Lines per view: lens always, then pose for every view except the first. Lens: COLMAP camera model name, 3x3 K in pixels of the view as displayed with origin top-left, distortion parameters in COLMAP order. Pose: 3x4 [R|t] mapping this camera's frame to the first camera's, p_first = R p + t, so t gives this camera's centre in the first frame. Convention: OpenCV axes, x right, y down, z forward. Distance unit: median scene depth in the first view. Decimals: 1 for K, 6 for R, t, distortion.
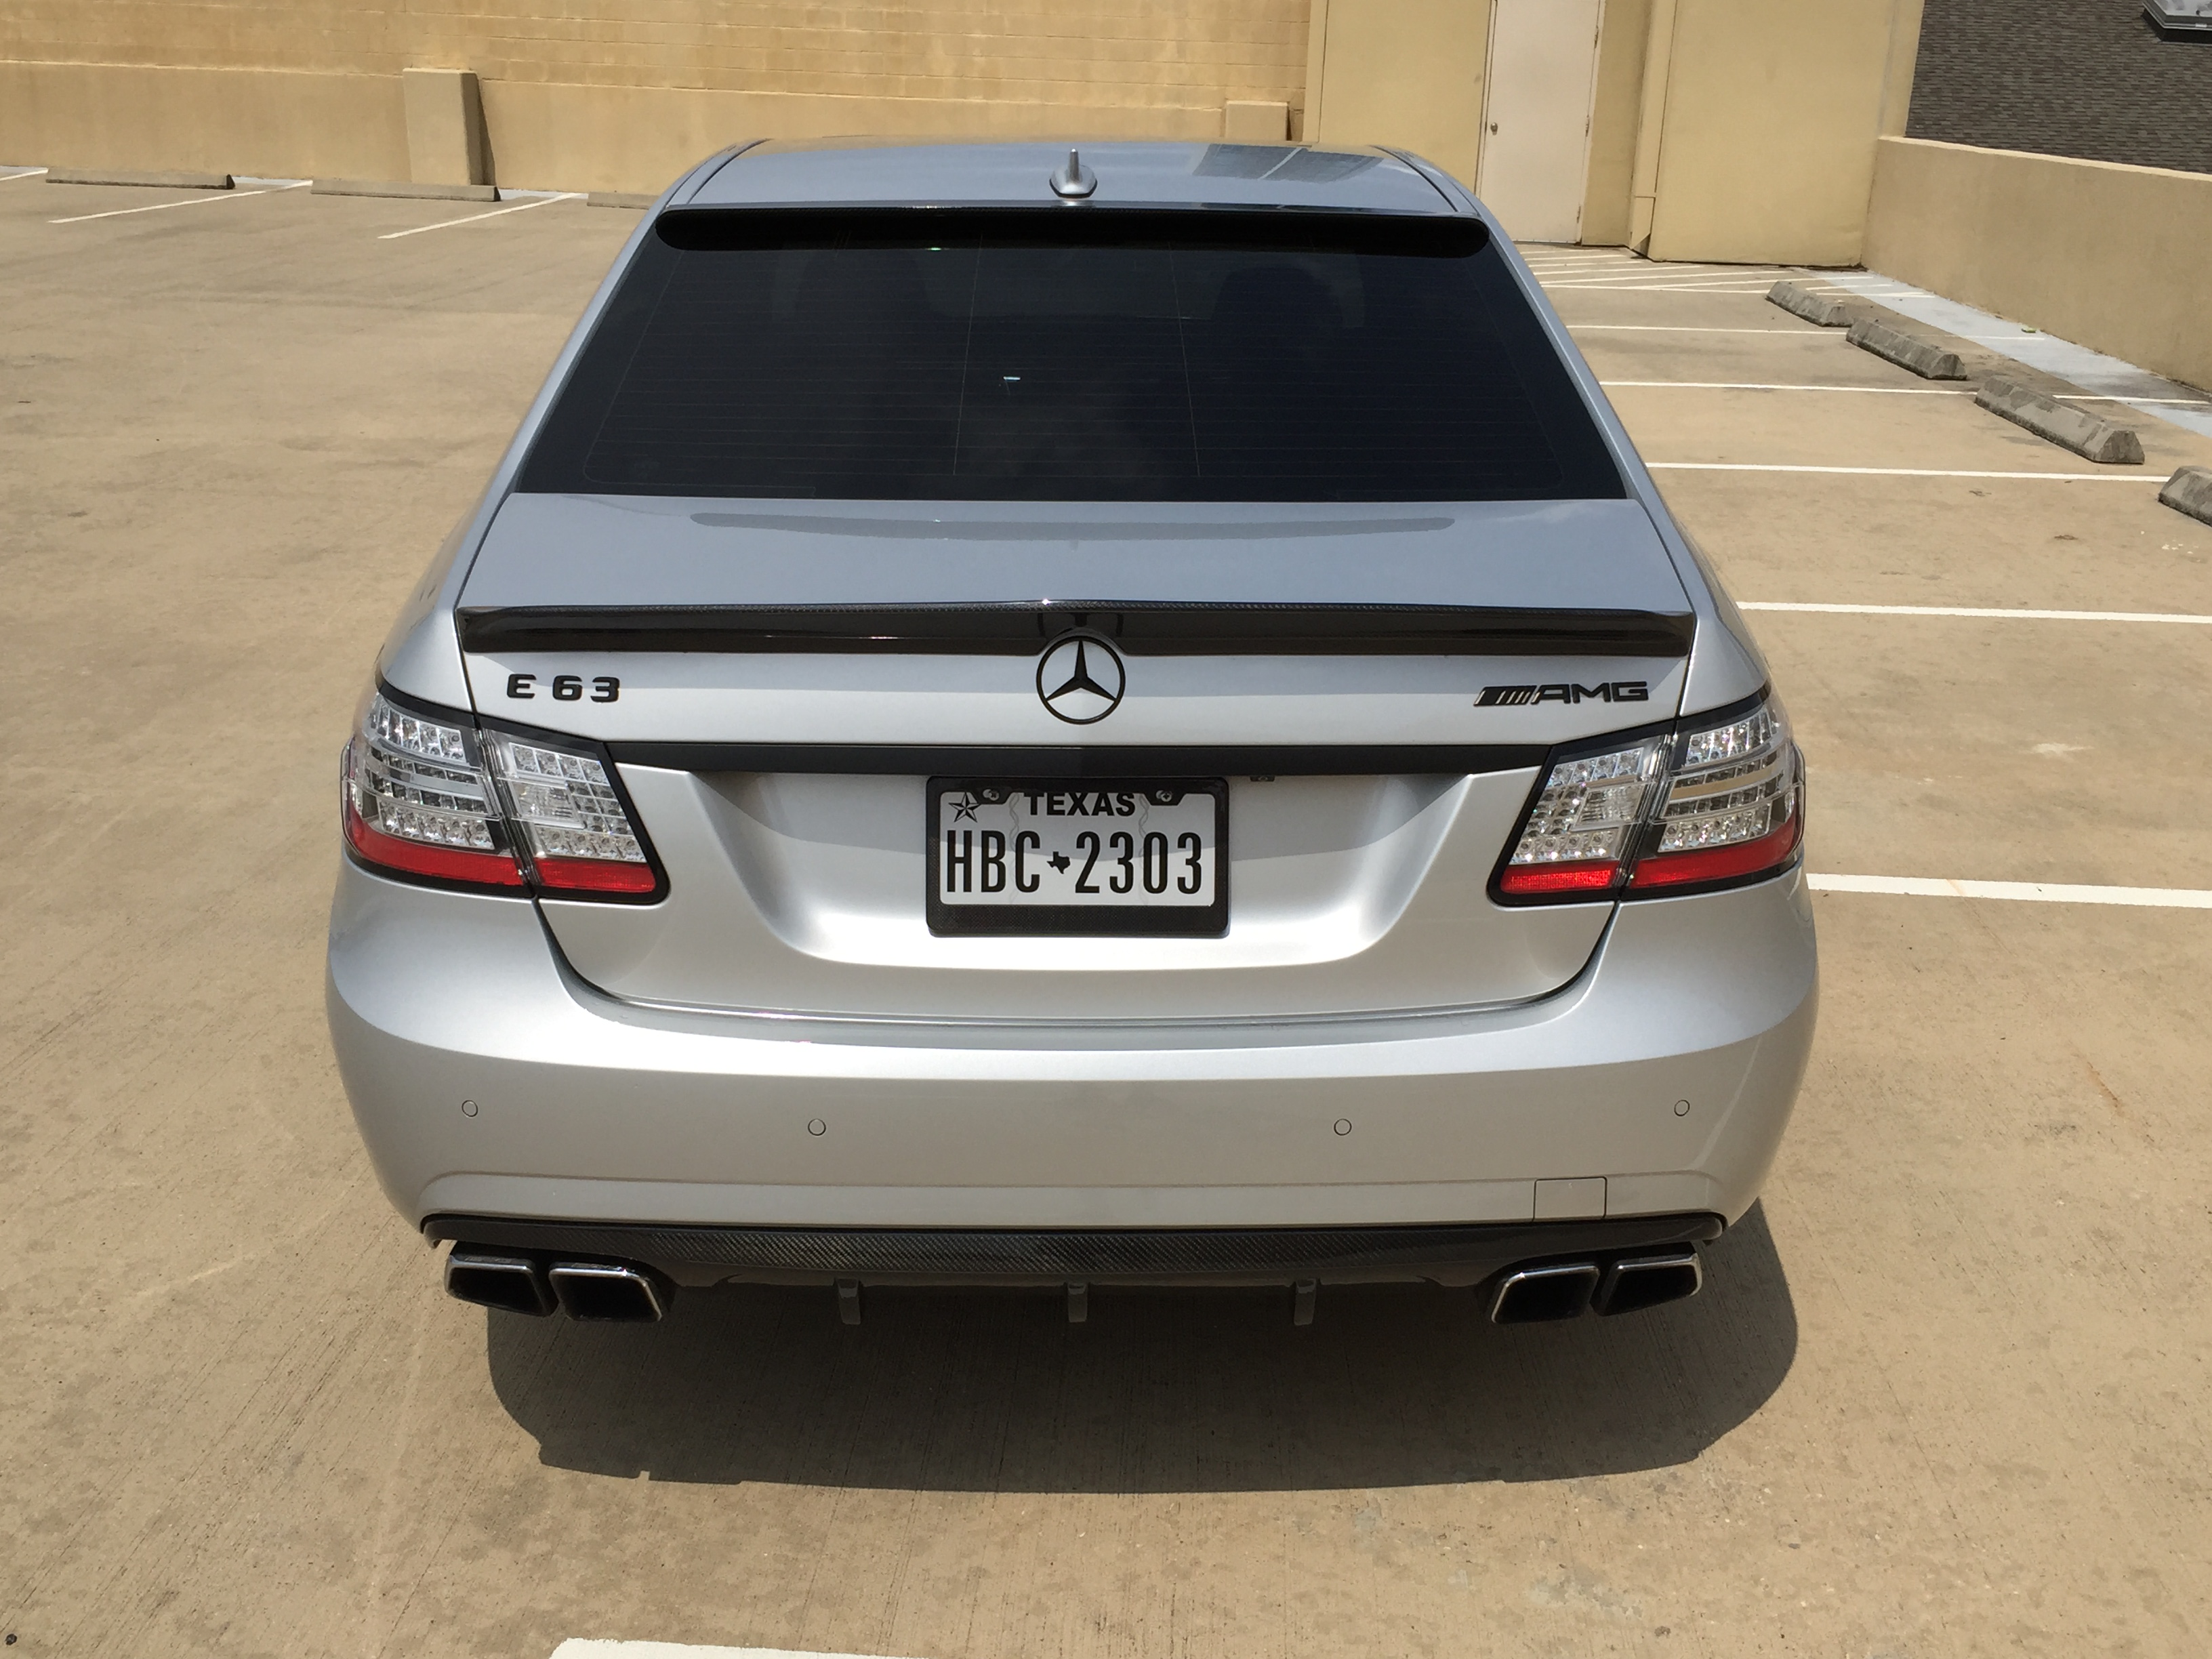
lens RADIAL K [[2258.3, 0, 1106.0], [0, 2258.3, 829.5], [0, 0, 1]] dist [0.045222, -0.019403]
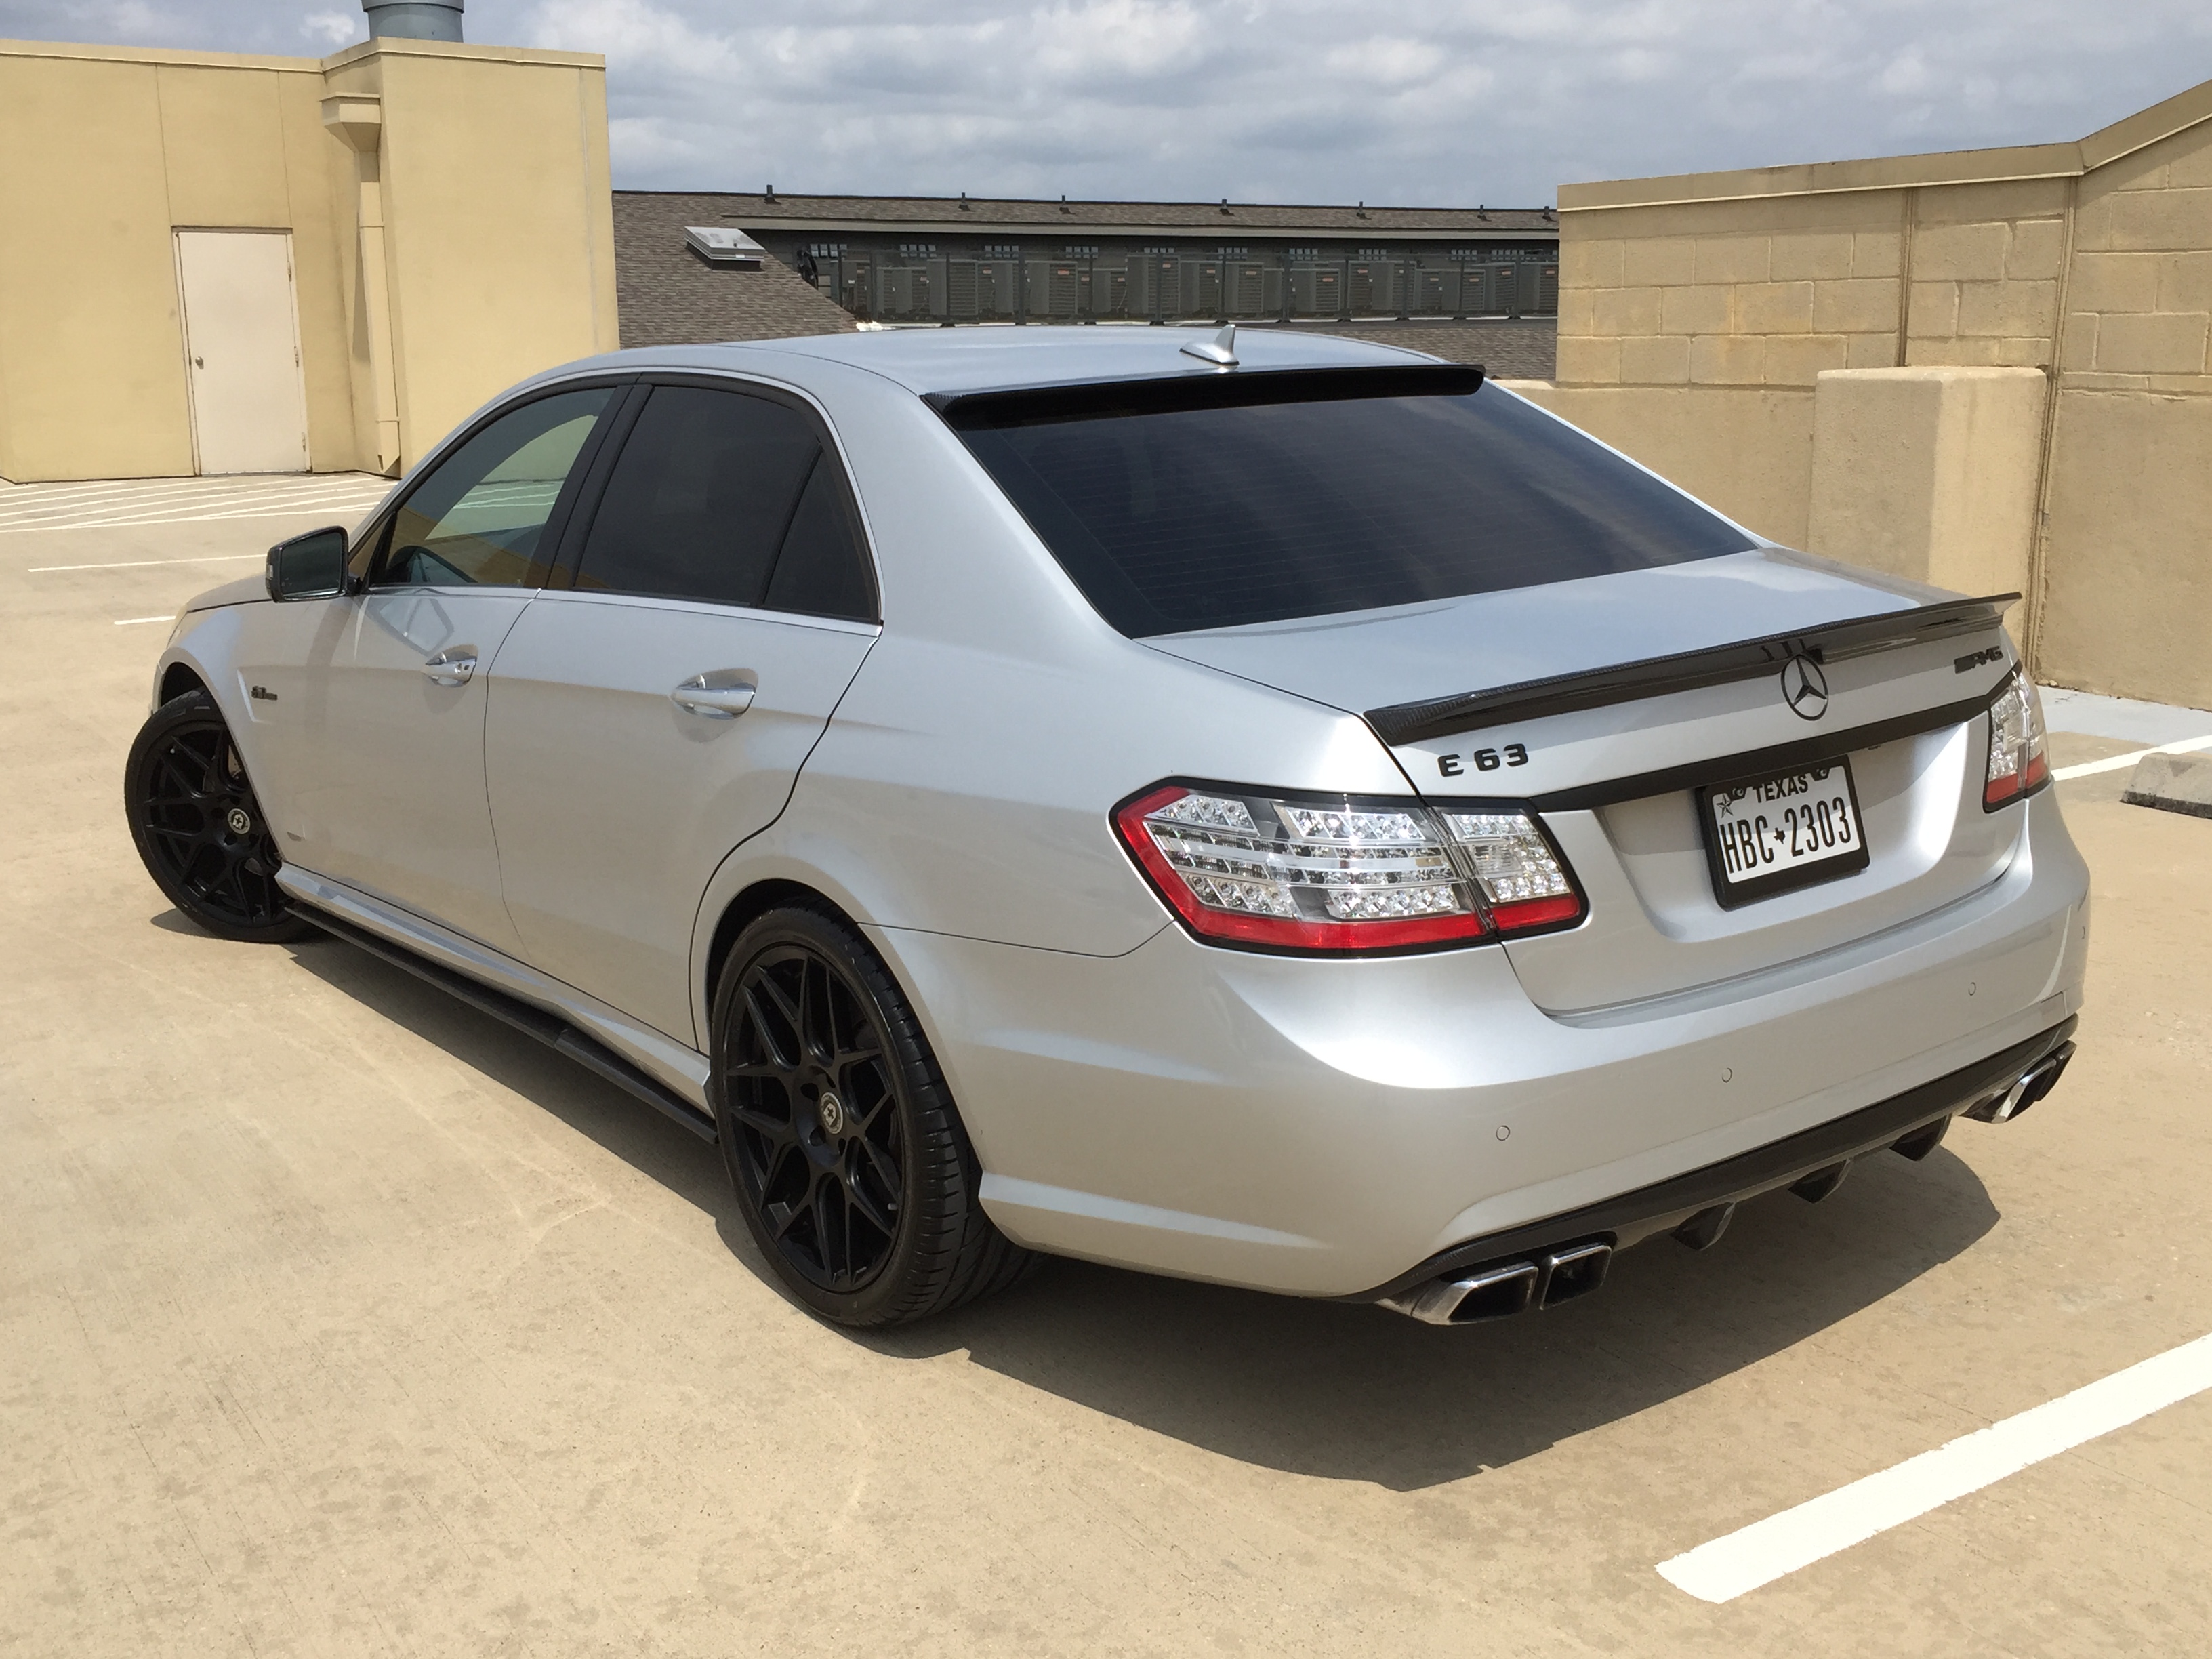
lens RADIAL K [[2258.3, 0, 1106.0], [0, 2258.3, 829.5], [0, 0, 1]] dist [0.045222, -0.019403]
pose [[0.801666, -0.166640, 0.574075, -1.066943], [0.220450, 0.975083, -0.024804, -0.041455], [-0.555638, 0.146440, 0.818427, 0.157619]]
